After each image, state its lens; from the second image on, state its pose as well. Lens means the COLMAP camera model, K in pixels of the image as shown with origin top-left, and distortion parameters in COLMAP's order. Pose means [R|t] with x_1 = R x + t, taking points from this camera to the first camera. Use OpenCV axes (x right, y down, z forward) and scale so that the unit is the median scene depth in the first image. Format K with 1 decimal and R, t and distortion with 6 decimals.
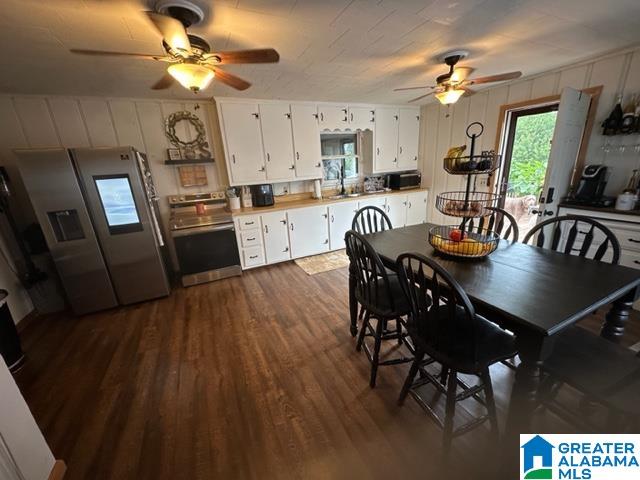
lens RADIAL K [[253.4, 0, 320.0], [0, 253.4, 240.0], [0, 0, 1]] dist [-0.000167, -0.000016]
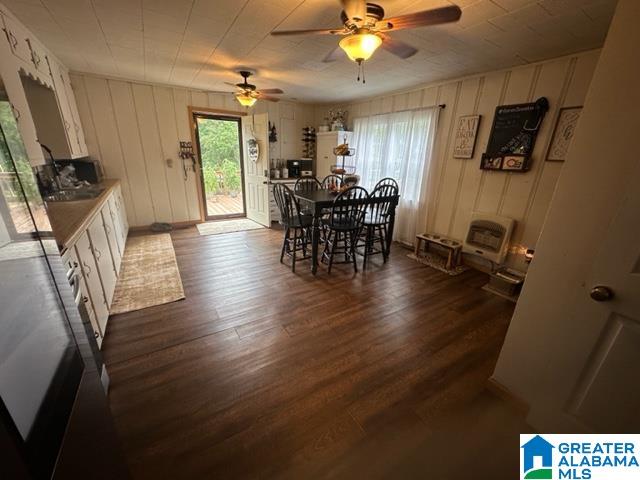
lens RADIAL K [[253.4, 0, 320.0], [0, 253.4, 240.0], [0, 0, 1]] dist [-0.000167, -0.000016]
pose [[-0.134257, -0.272301, 0.952800, -0.990728], [0.262485, 0.917388, 0.299167, -0.170506], [-0.955550, 0.290261, -0.051691, 0.859377]]
